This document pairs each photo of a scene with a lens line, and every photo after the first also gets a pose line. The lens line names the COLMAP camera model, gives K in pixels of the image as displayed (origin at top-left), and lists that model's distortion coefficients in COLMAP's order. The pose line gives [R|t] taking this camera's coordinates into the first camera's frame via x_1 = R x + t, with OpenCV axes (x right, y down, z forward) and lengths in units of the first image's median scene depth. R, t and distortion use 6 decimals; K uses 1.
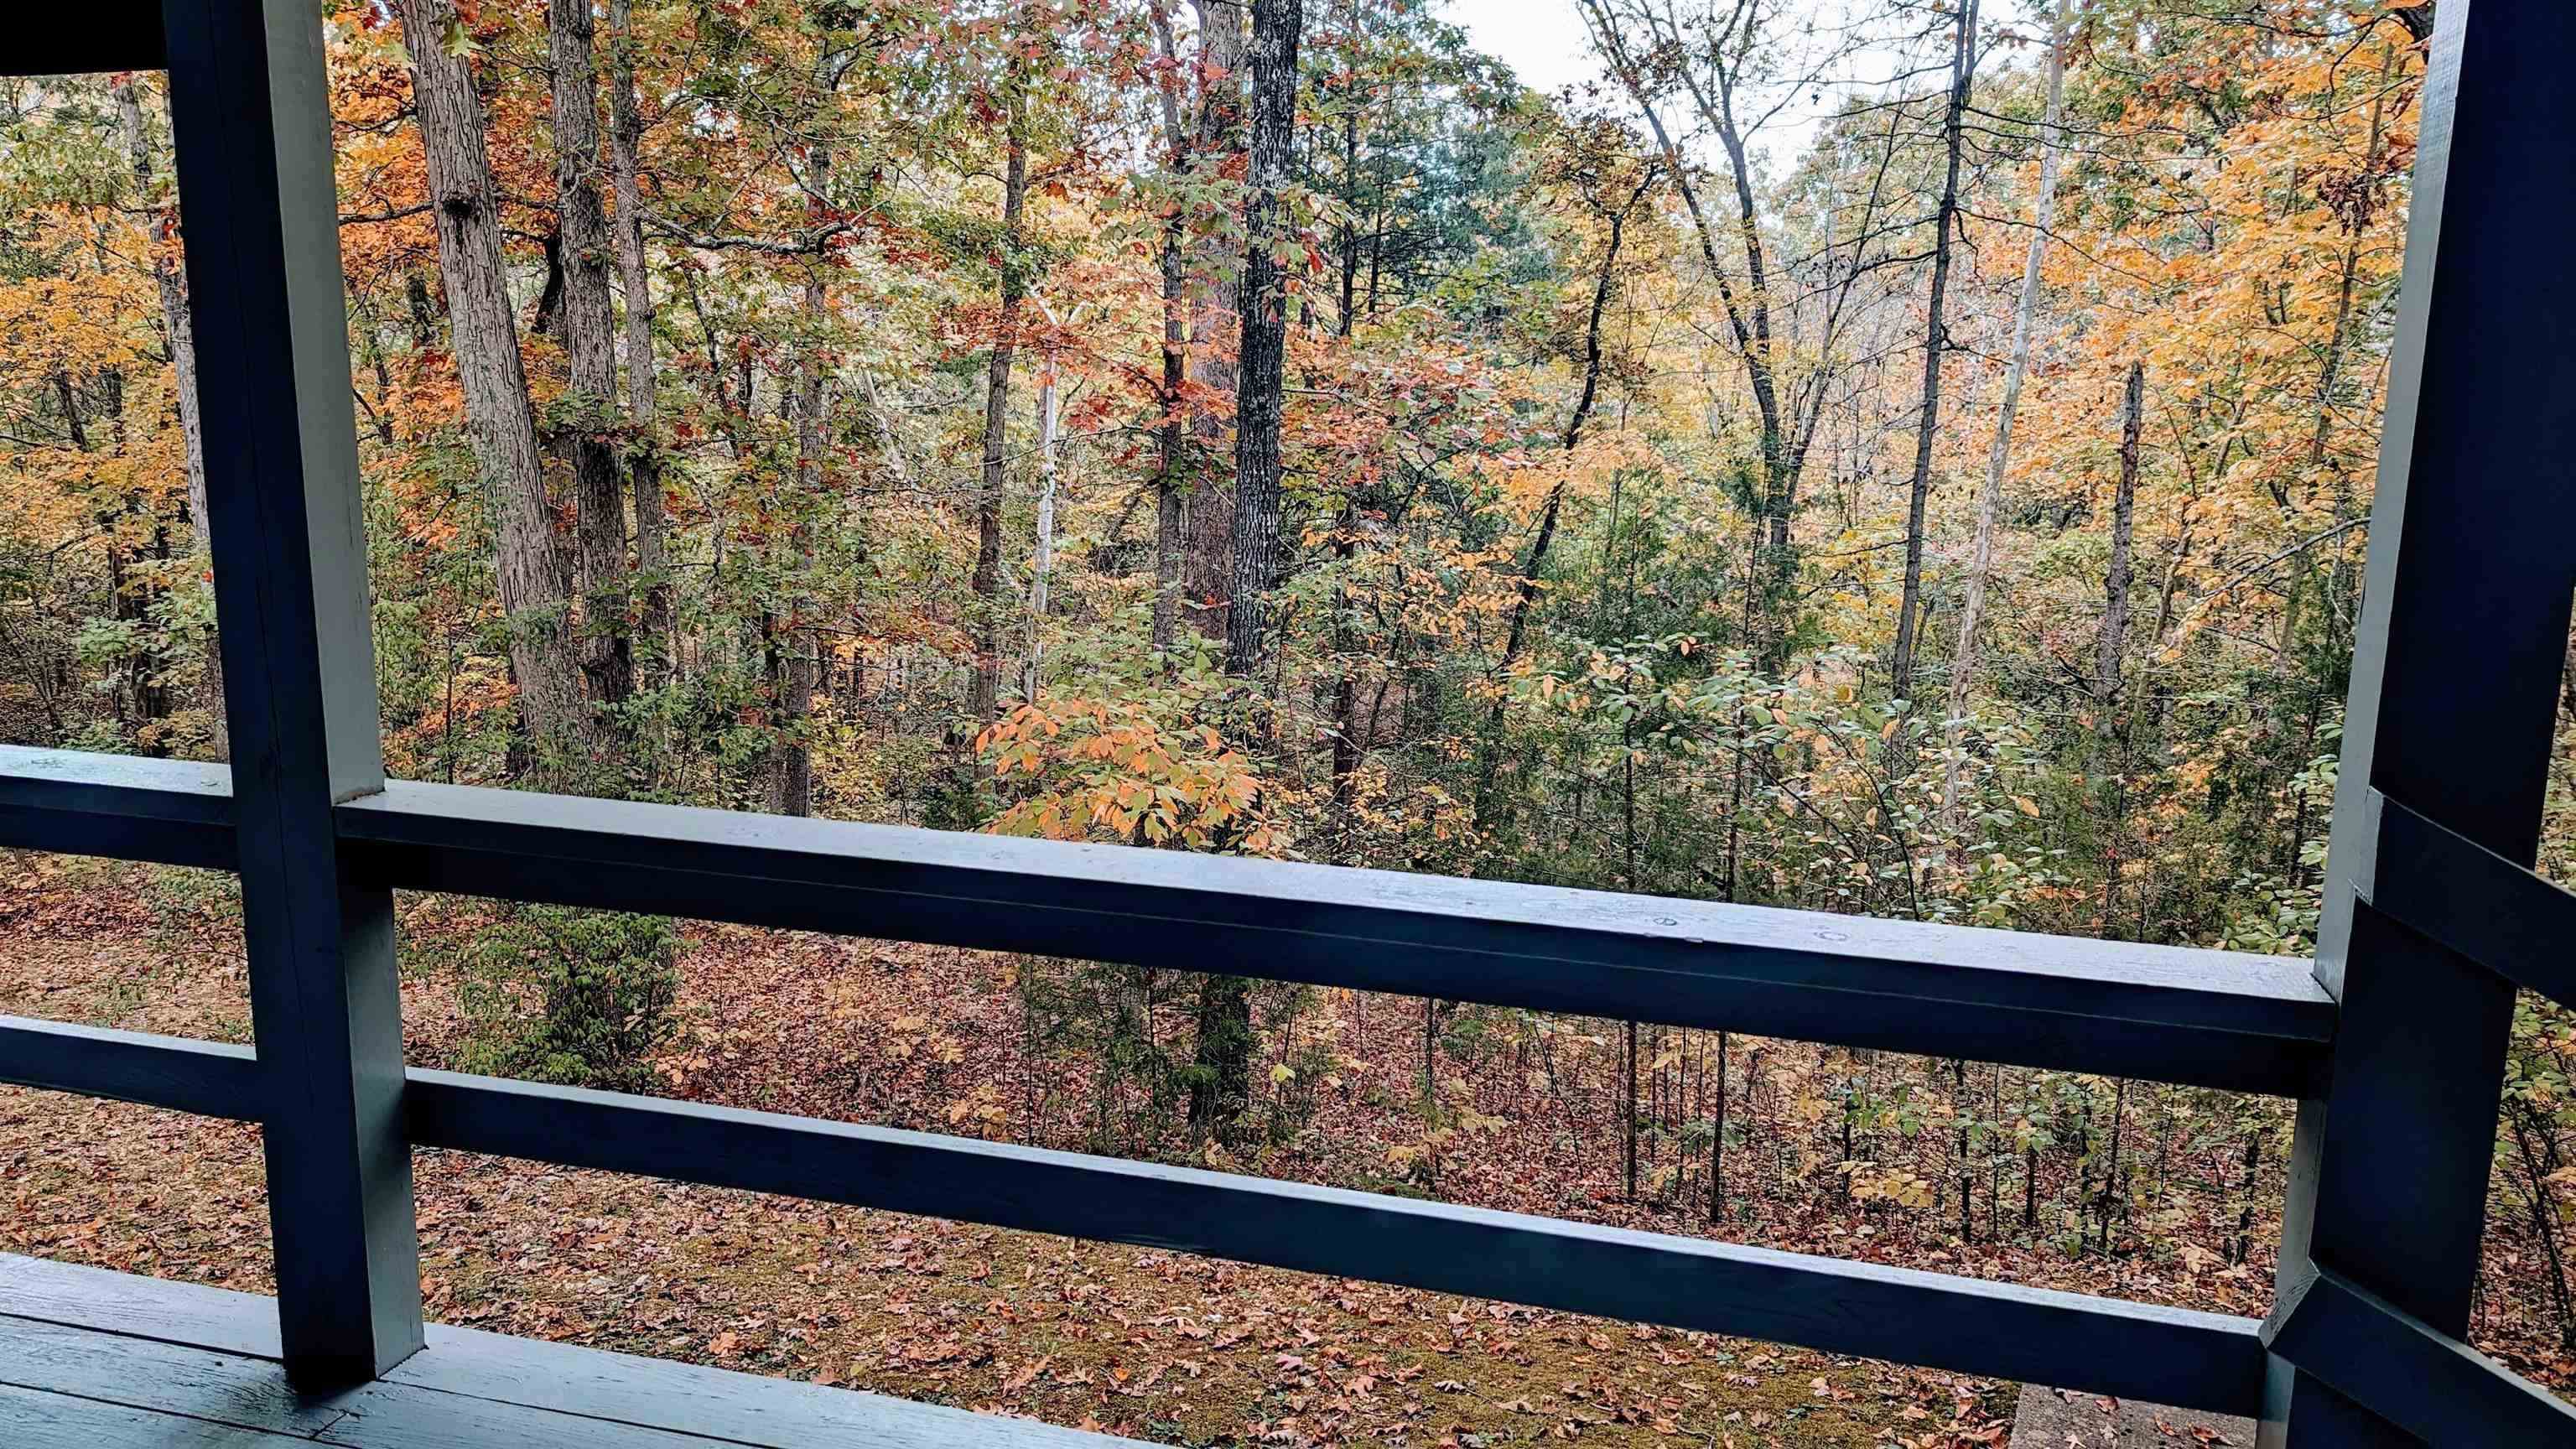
lens RADIAL K [[1841.7, 0, 1280.1], [0, 1841.7, 734.2], [0, 0, 1]] dist [0.071063, -0.073245]
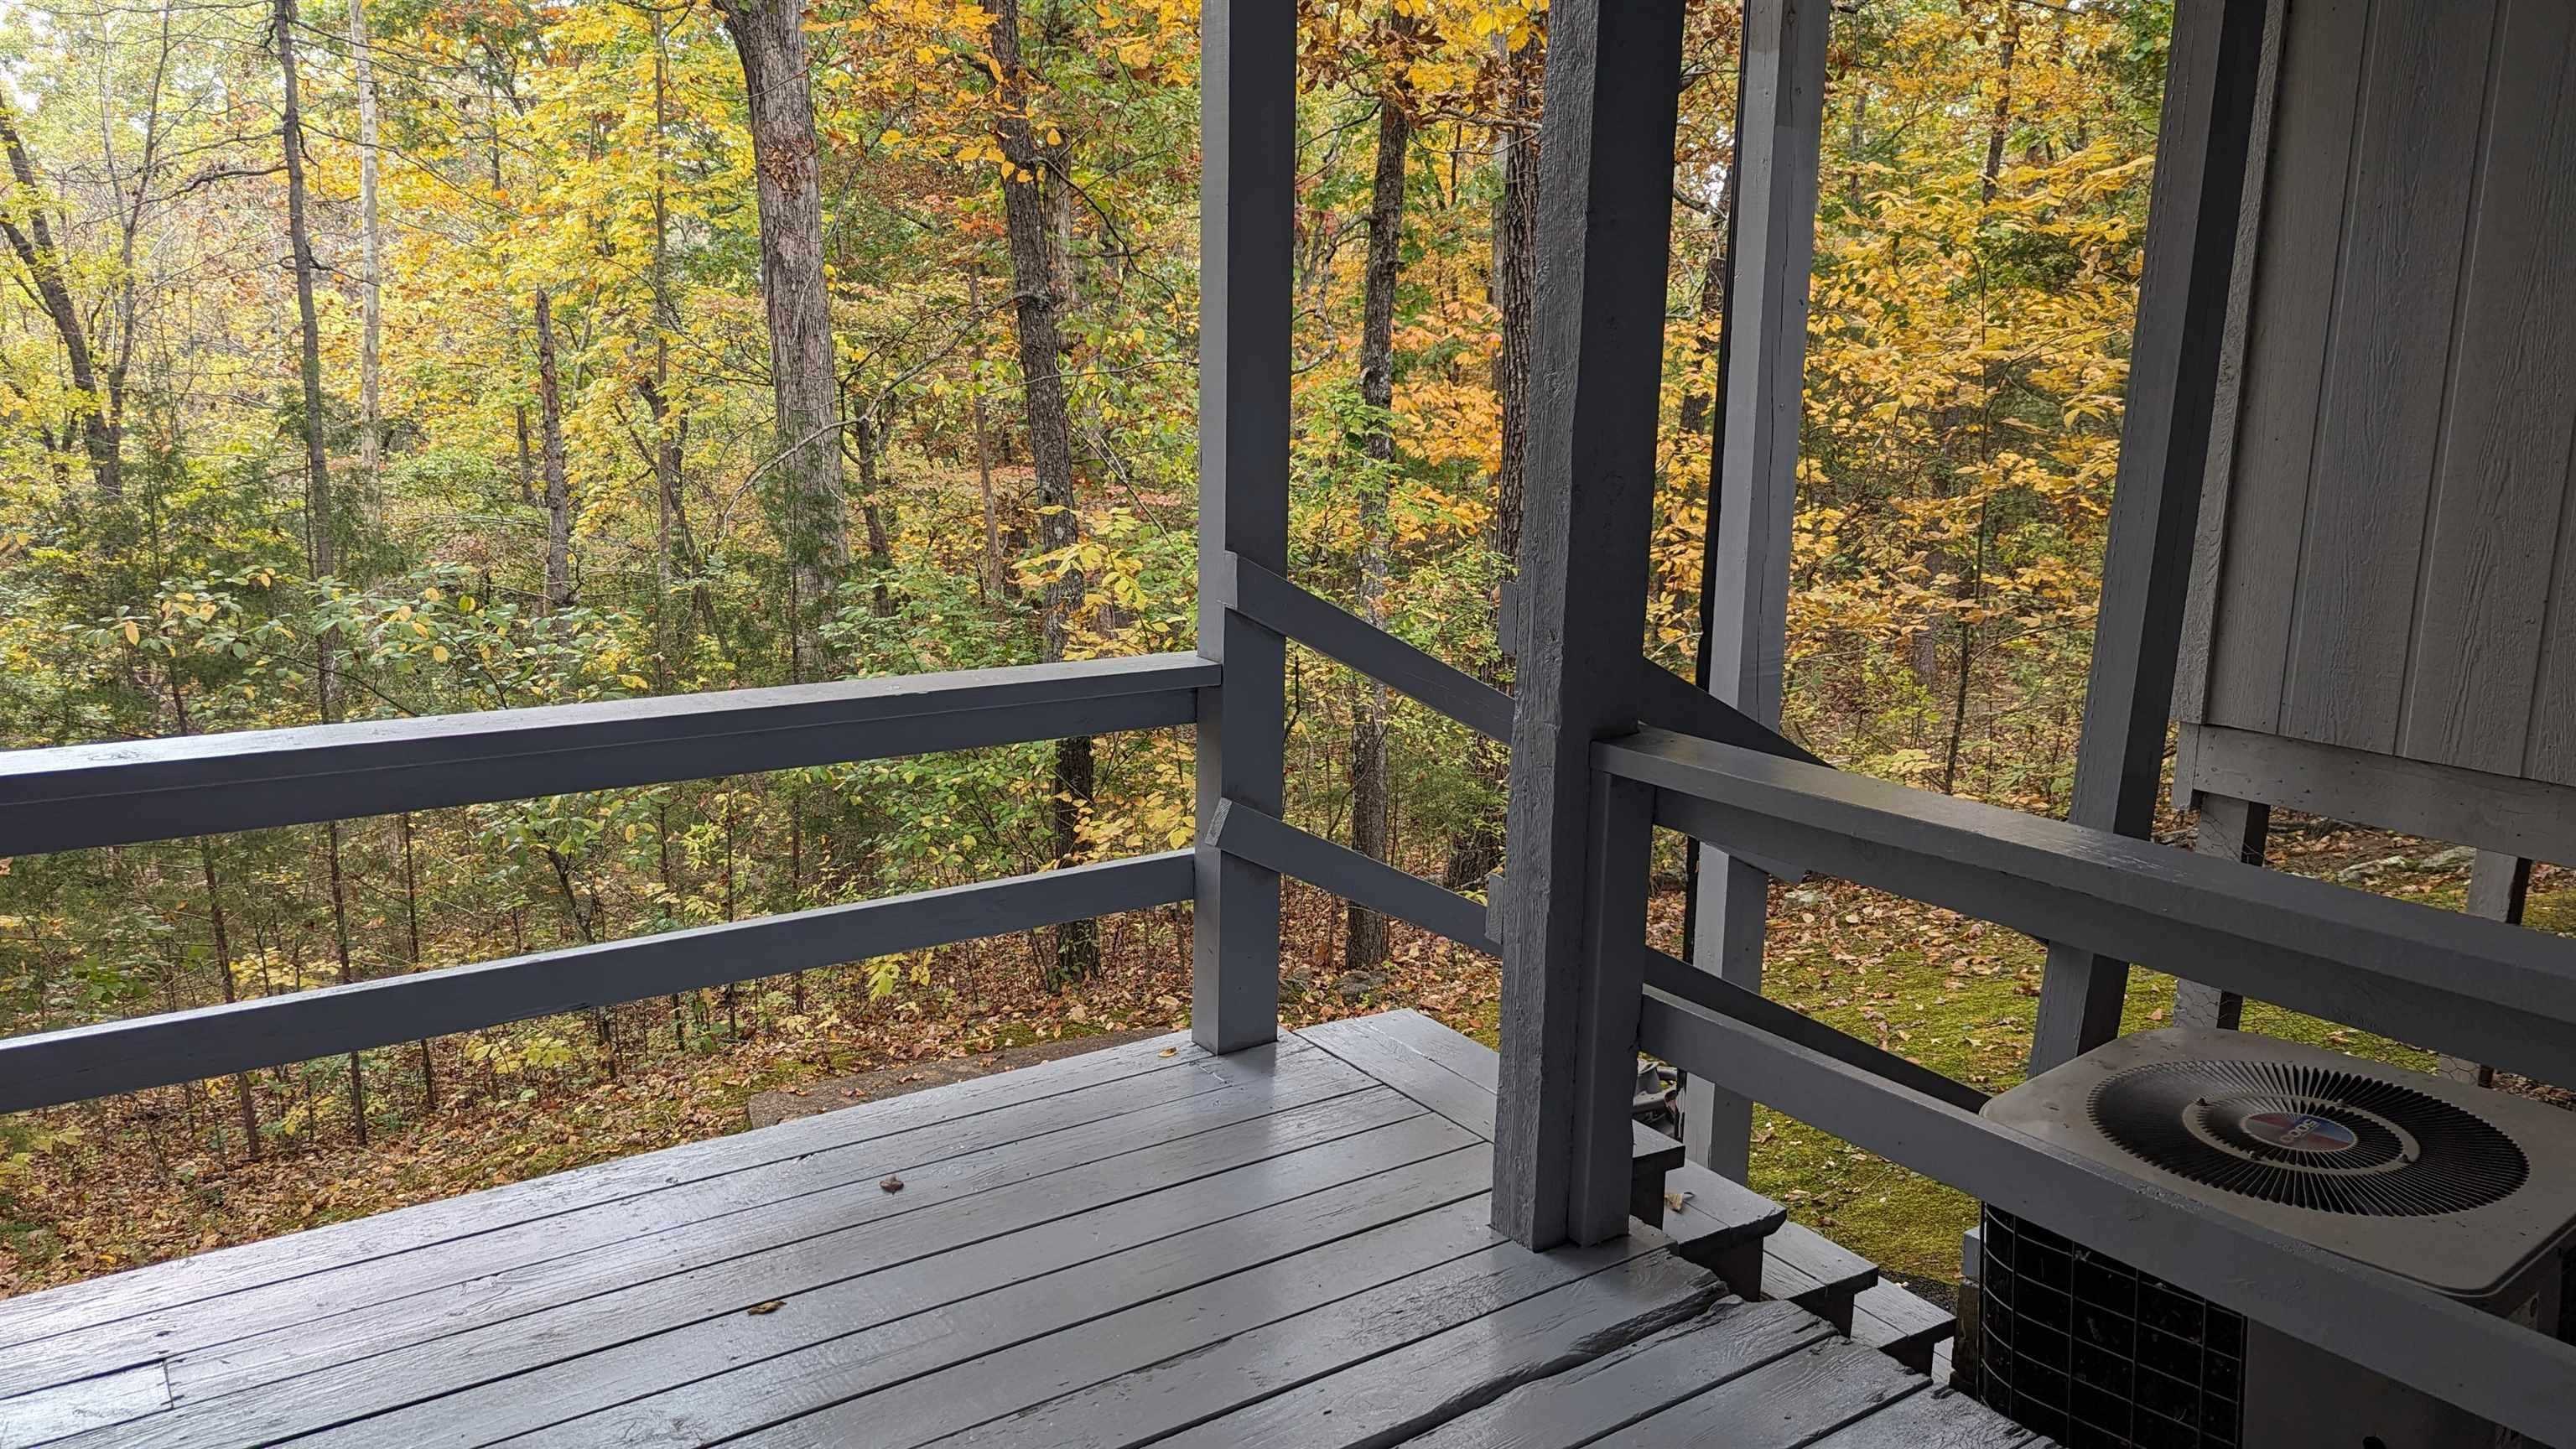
lens RADIAL K [[1841.7, 0, 1294.9], [0, 1841.7, 733.4], [0, 0, 1]] dist [0.071063, -0.073245]
pose [[0.648597, -0.165302, 0.742965, -0.070400], [0.133927, 0.985688, 0.102389, 0.002354], [-0.749257, 0.033094, 0.661452, -0.027961]]
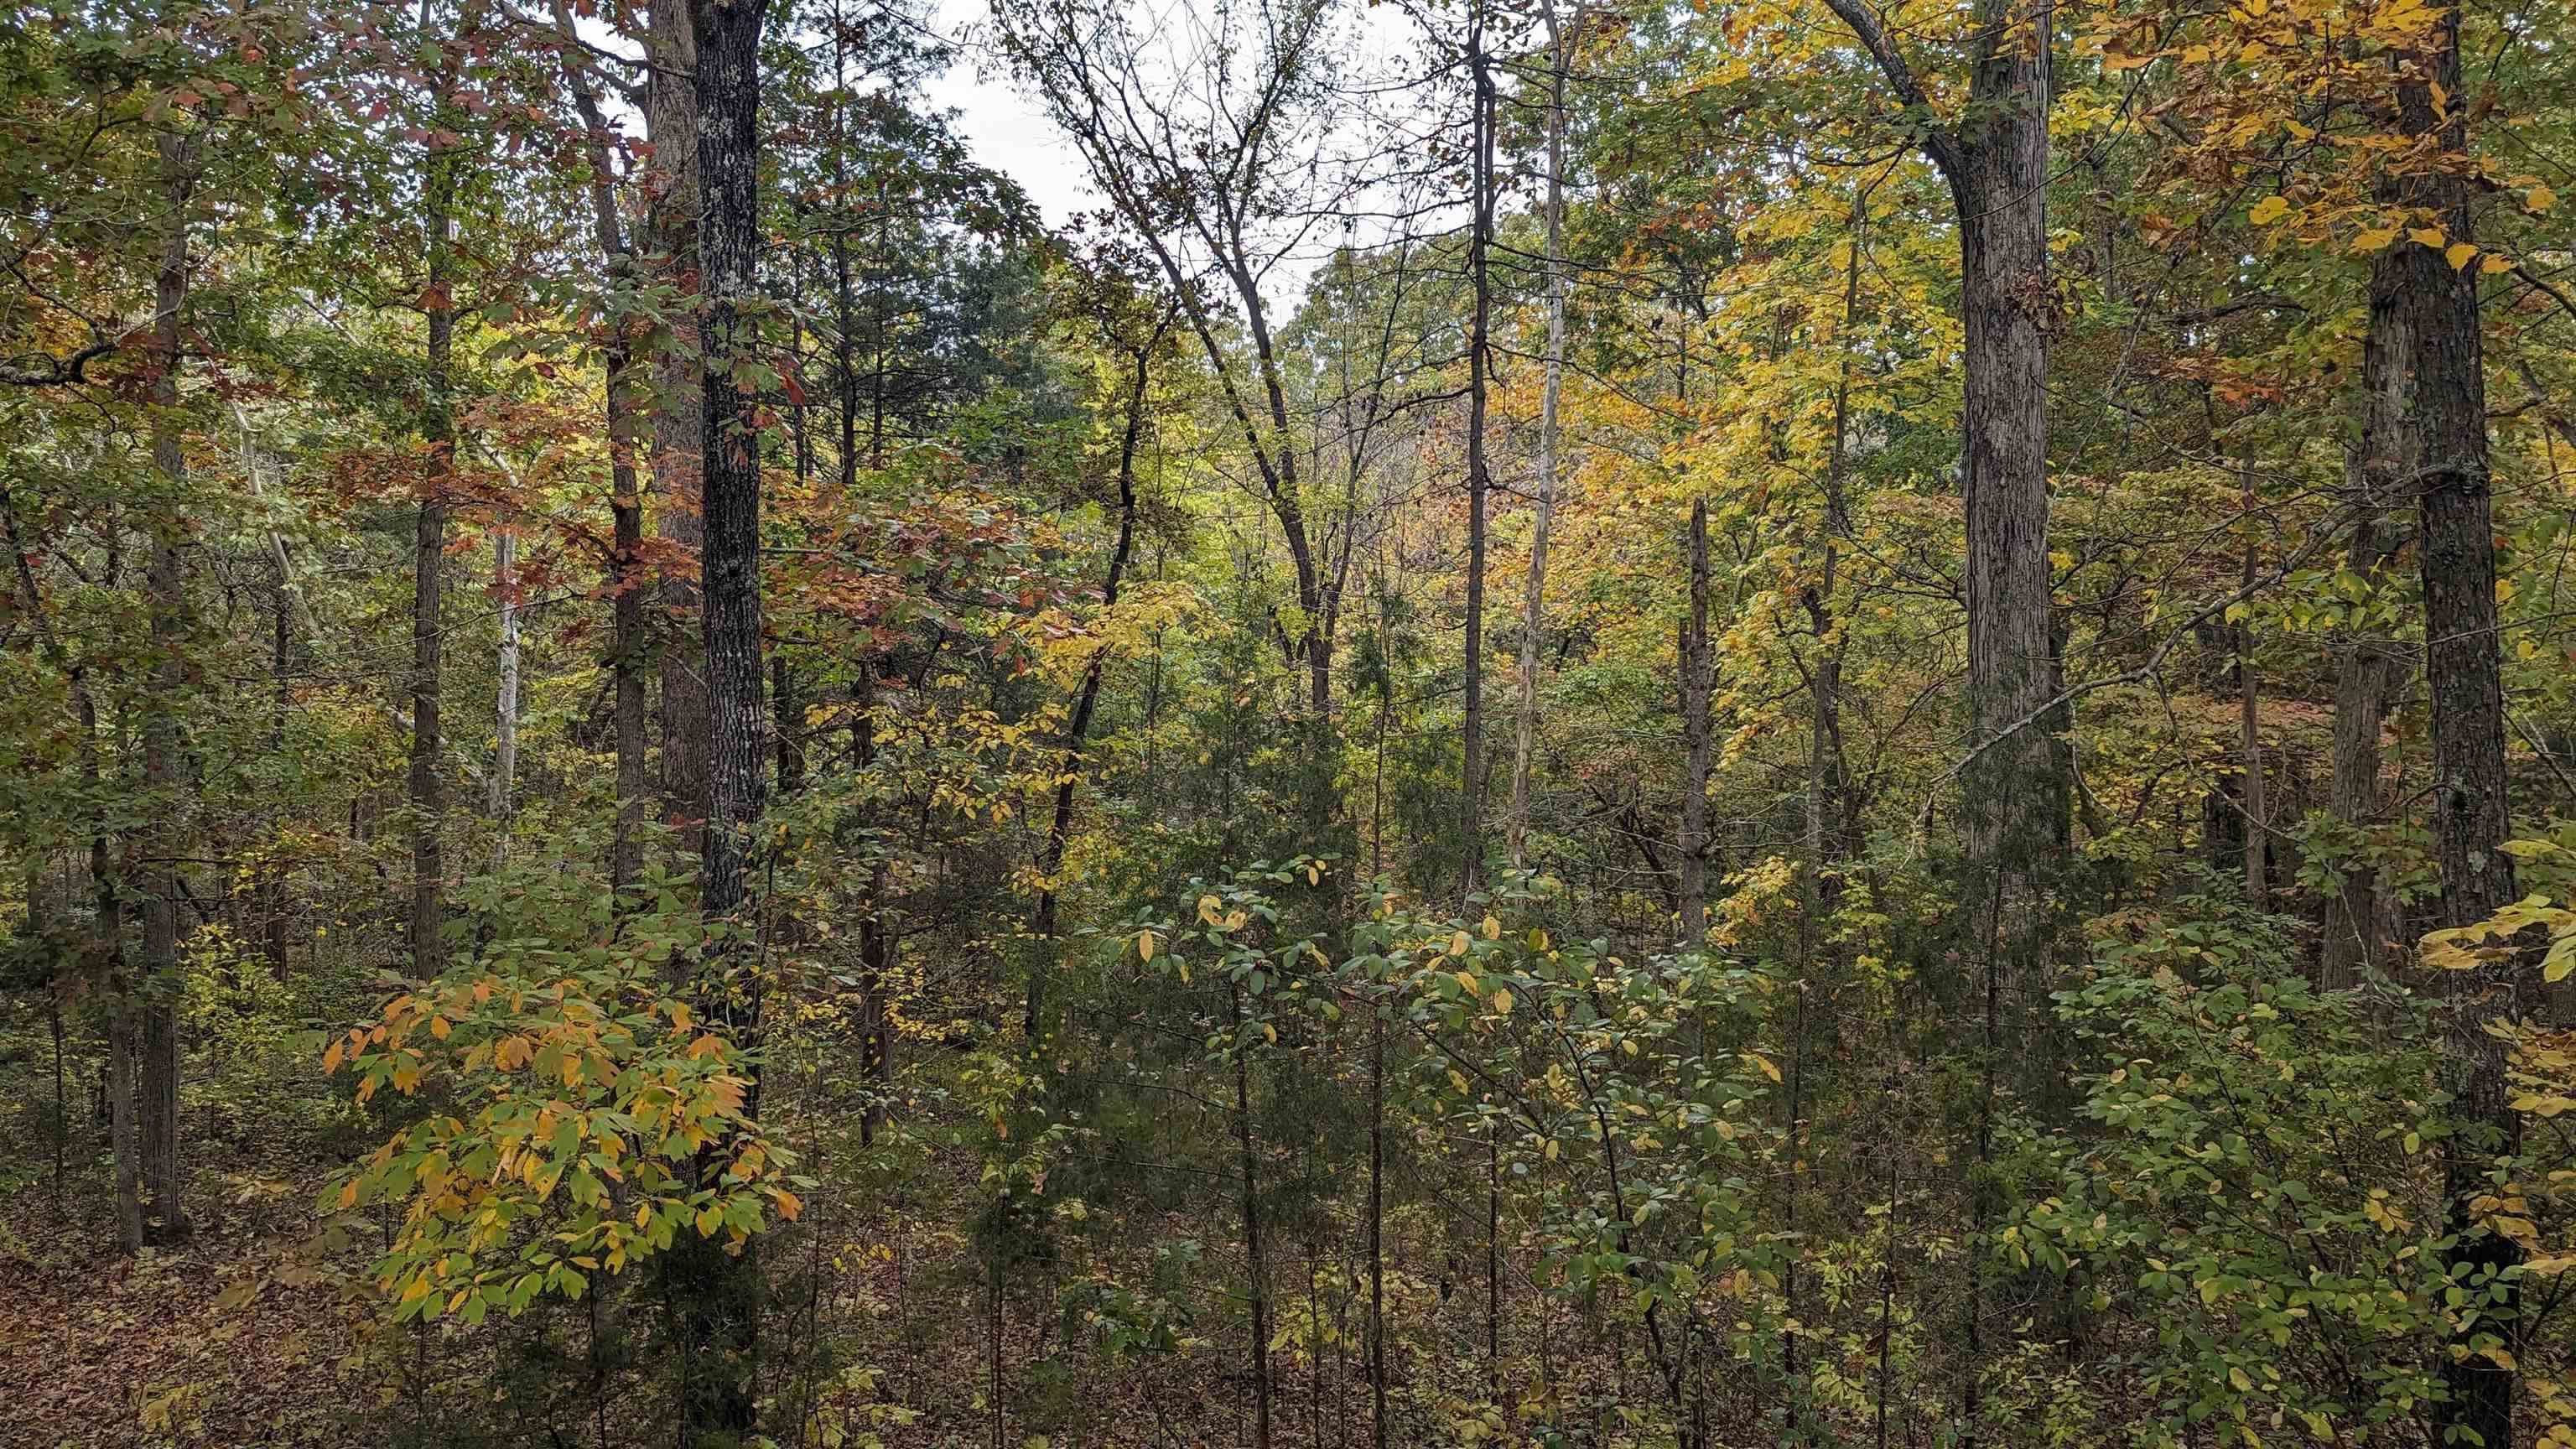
lens RADIAL K [[1841.7, 0, 1292.3], [0, 1841.7, 729.1], [0, 0, 1]] dist [0.071063, -0.073245]
pose [[0.964952, -0.052235, 0.257174, 0.006921], [0.072267, 0.994992, -0.069060, -0.021525], [-0.252278, 0.085225, 0.963894, 0.102155]]
